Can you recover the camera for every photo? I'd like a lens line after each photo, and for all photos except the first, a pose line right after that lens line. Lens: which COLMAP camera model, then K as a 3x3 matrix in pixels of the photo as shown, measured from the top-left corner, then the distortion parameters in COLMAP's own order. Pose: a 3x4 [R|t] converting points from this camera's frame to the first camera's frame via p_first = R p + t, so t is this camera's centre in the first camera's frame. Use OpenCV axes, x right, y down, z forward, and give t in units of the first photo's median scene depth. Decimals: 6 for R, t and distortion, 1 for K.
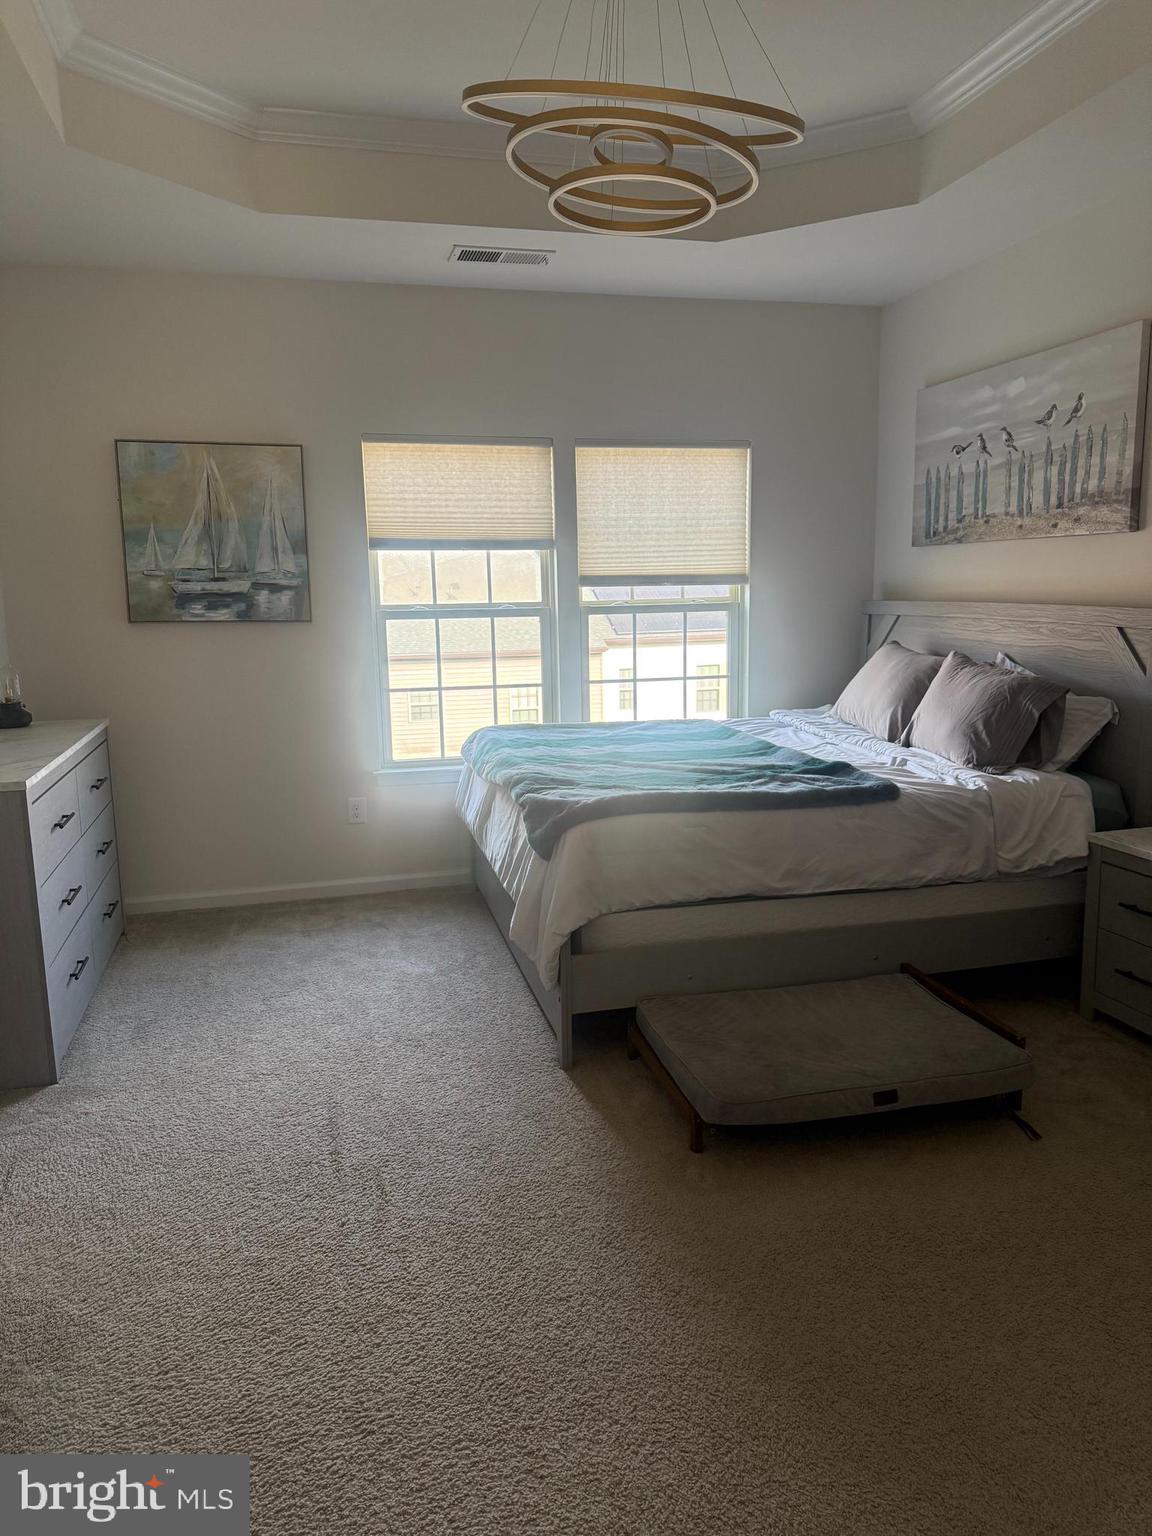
lens RADIAL K [[1079.7, 0, 576.0], [0, 1079.7, 768.0], [0, 0, 1]] dist [0.108584, -0.305030]
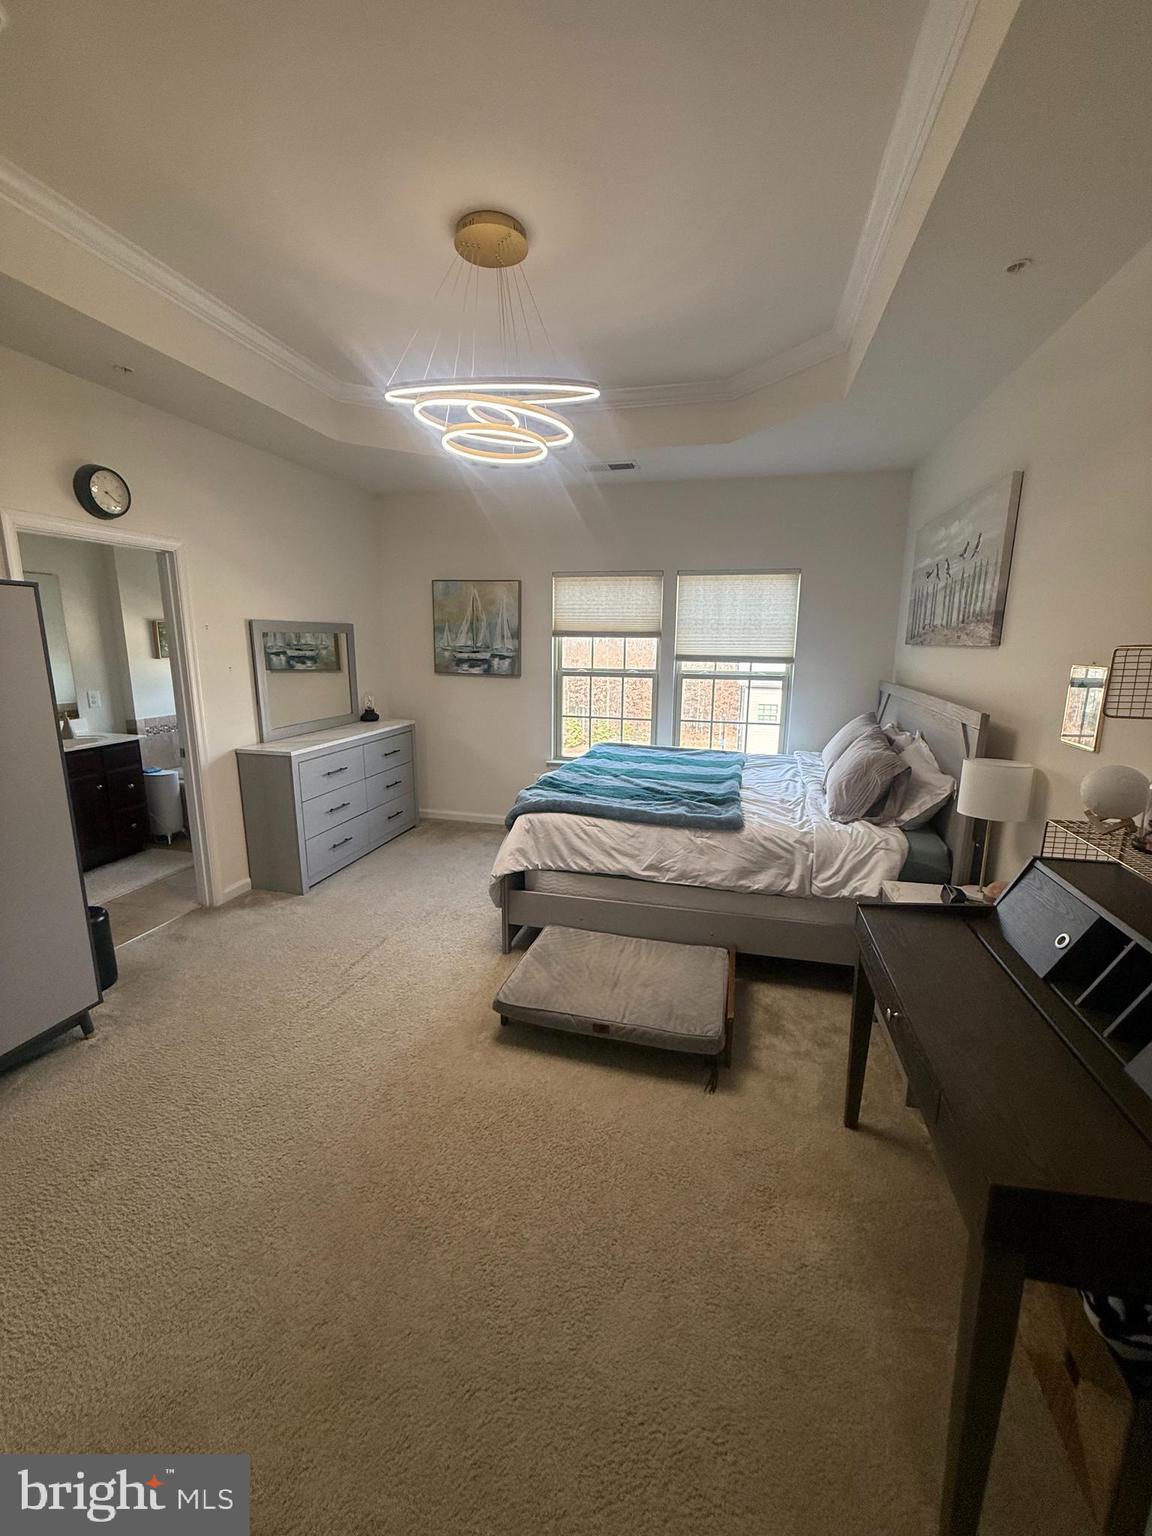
lens RADIAL K [[616.3, 0, 576.5], [0, 616.3, 749.8], [0, 0, 1]] dist [0.000226, 0.000031]
pose [[0.876821, 0.110576, -0.467930, 0.351867], [-0.103444, 0.993790, 0.041005, -0.065015], [0.469558, 0.012451, 0.882814, 0.130235]]
